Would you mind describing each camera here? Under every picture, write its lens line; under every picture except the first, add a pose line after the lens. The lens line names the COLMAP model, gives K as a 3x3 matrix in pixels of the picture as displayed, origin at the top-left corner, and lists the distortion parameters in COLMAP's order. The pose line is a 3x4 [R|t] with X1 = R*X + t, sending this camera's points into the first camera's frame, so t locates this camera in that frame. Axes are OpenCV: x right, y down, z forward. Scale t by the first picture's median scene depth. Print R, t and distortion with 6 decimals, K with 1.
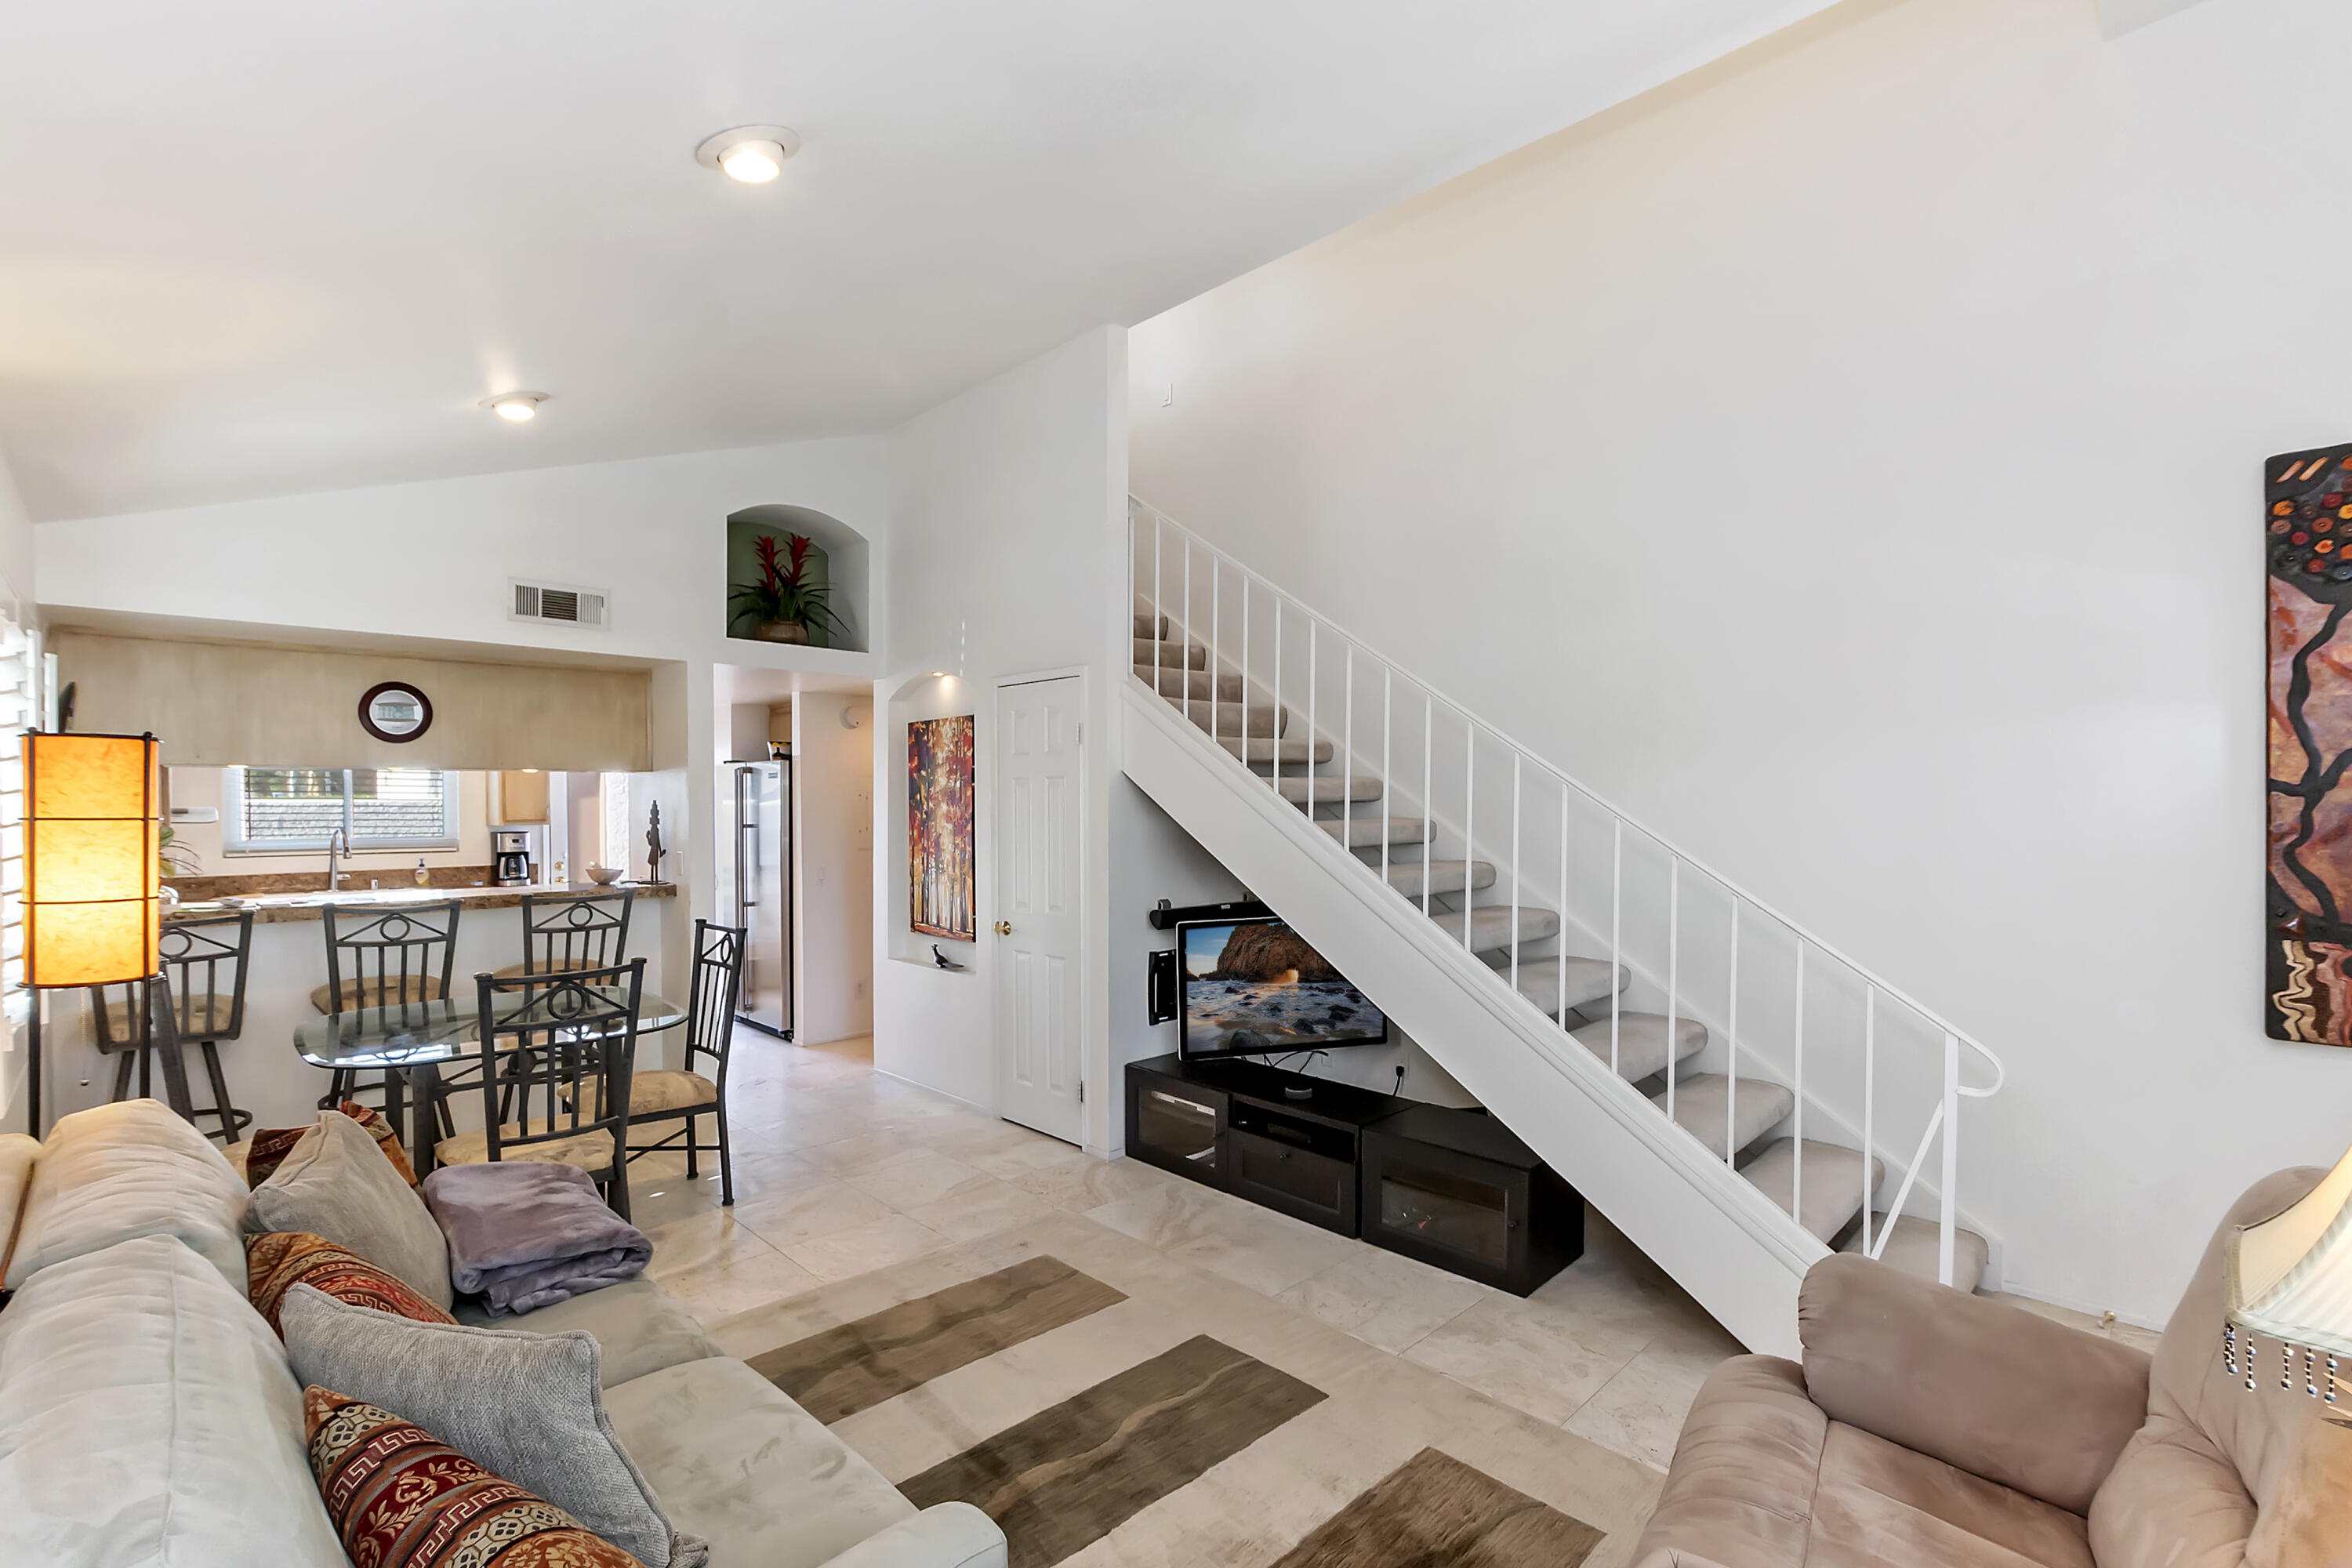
lens RADIAL K [[1053.6, 0, 1167.8], [0, 1053.6, 817.2], [0, 0, 1]] dist [-0.014020, 0.000165]
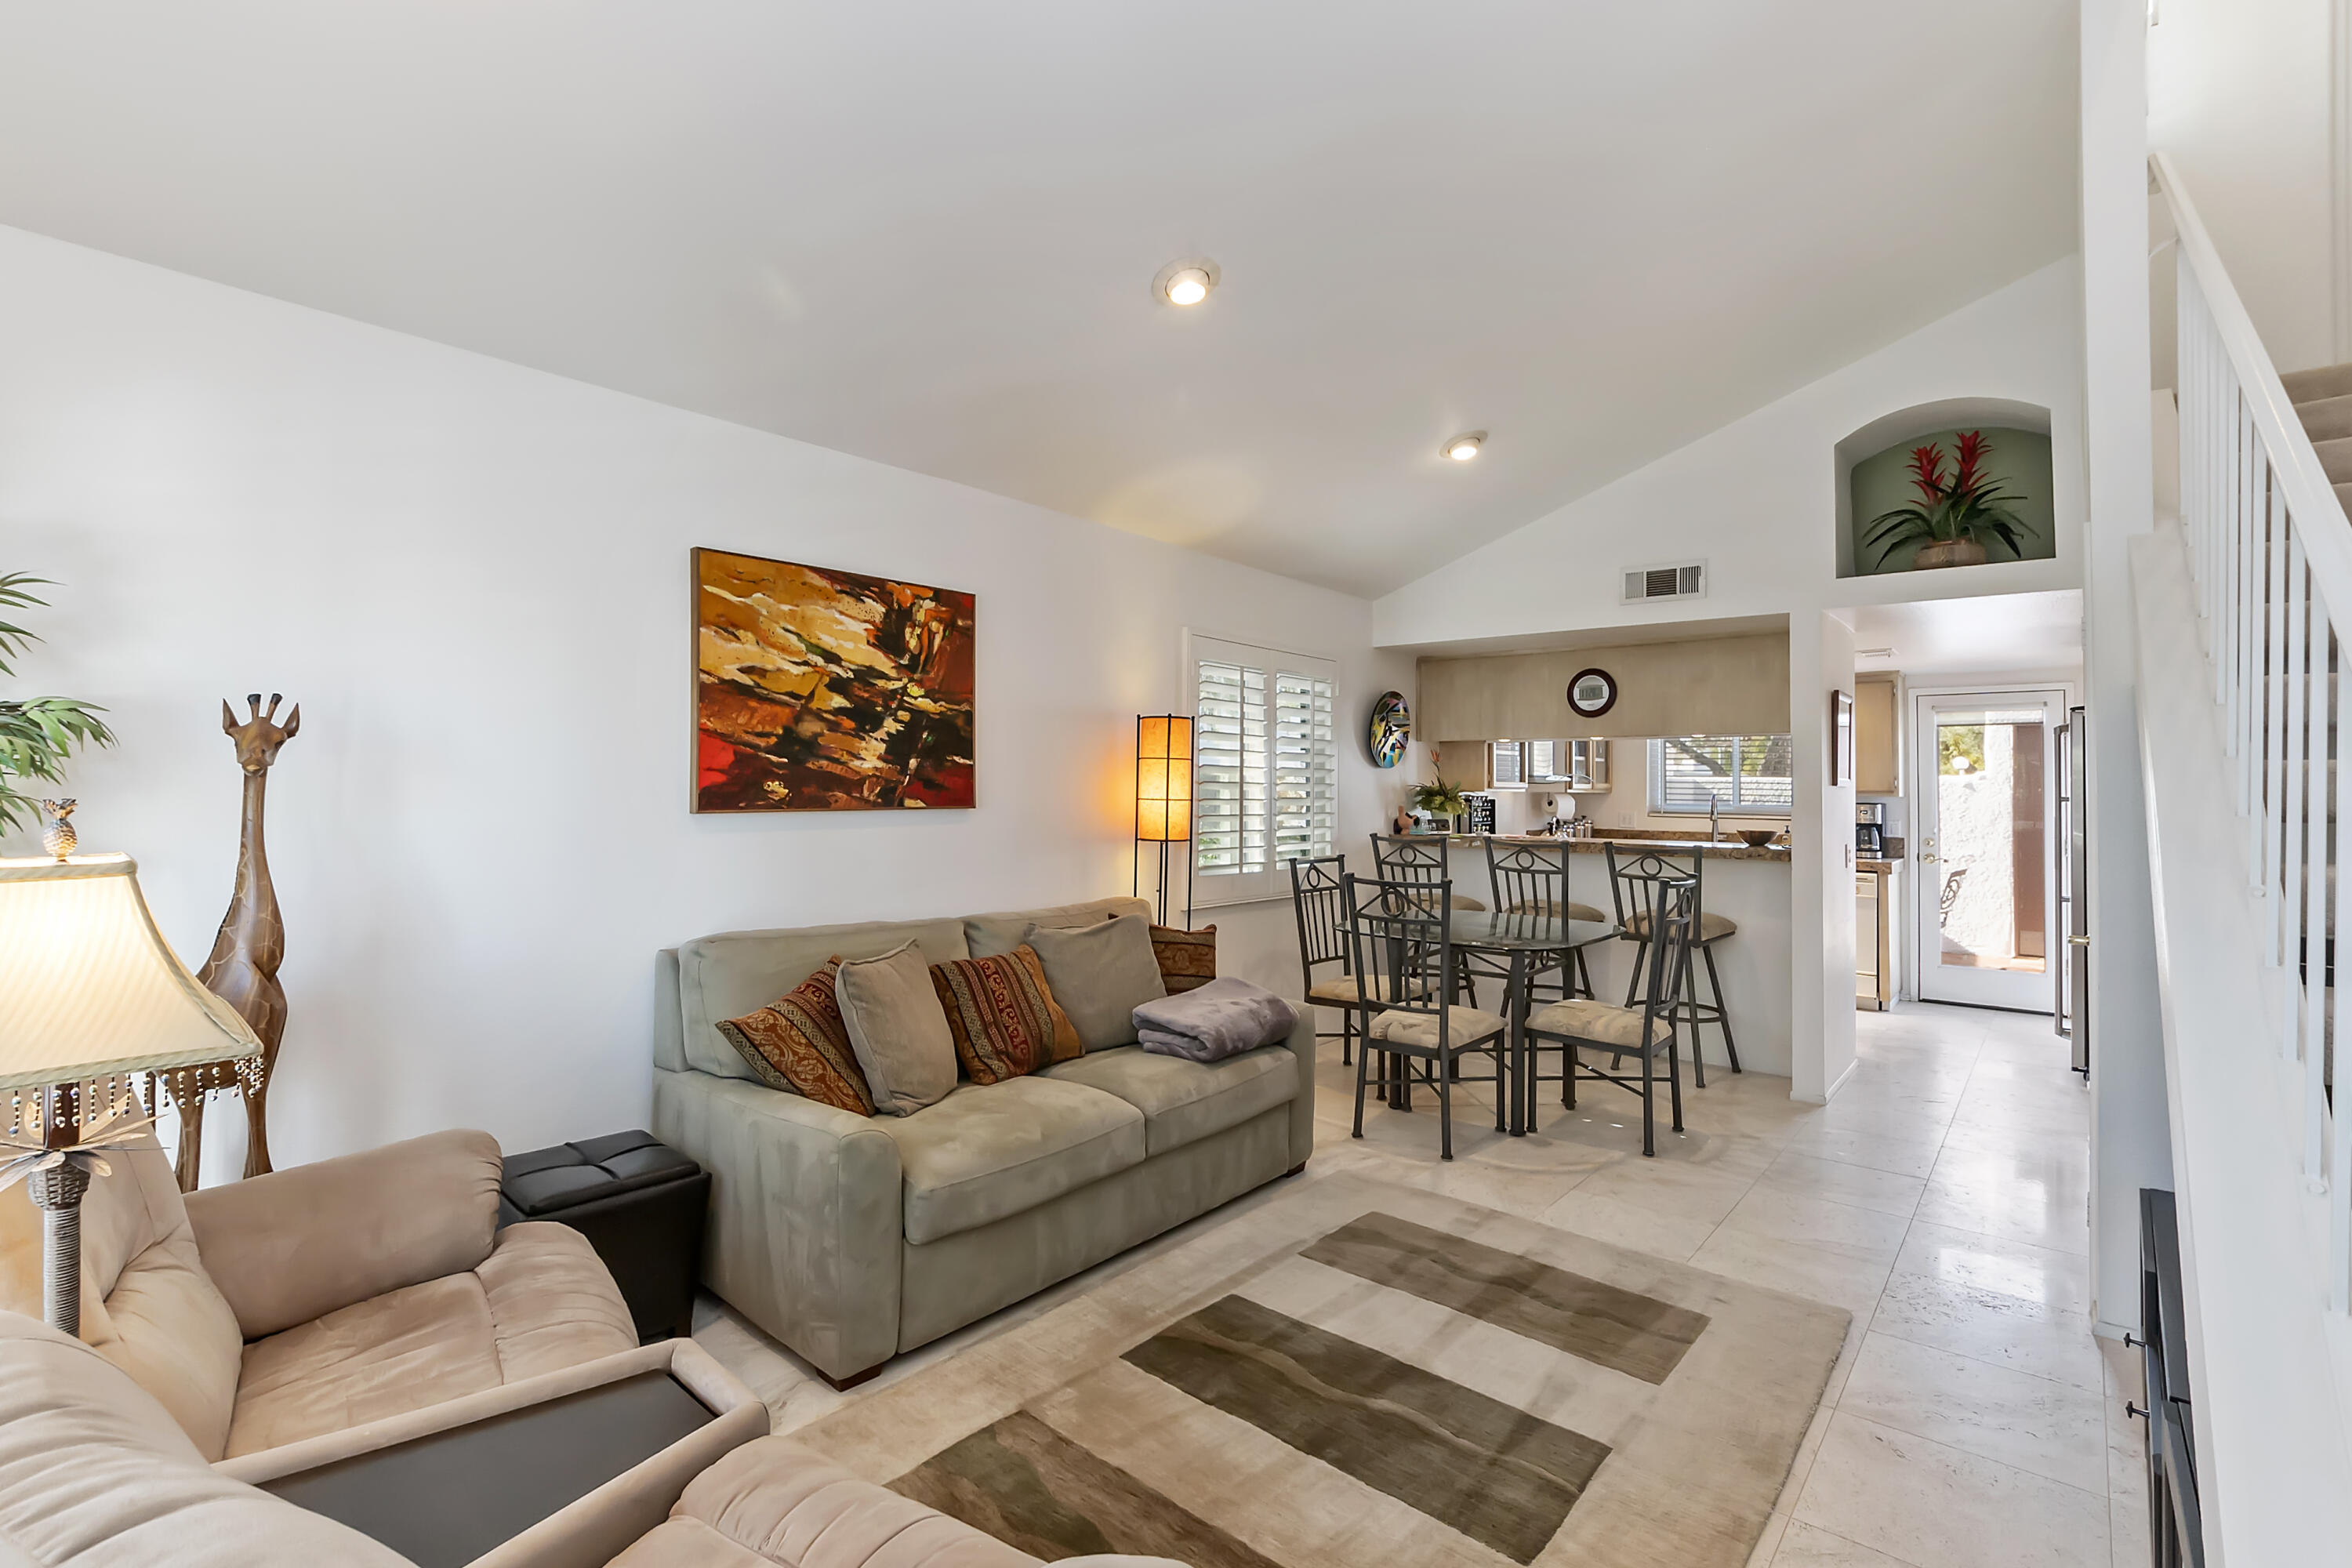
lens RADIAL K [[1065.3, 0, 1179.1], [0, 1065.3, 777.2], [0, 0, 1]] dist [-0.021625, 0.000047]
pose [[0.087054, -0.008329, -0.996169, 0.409503], [-0.027642, 0.999560, -0.010773, 0.023158], [0.995820, 0.028474, 0.086786, 0.343978]]
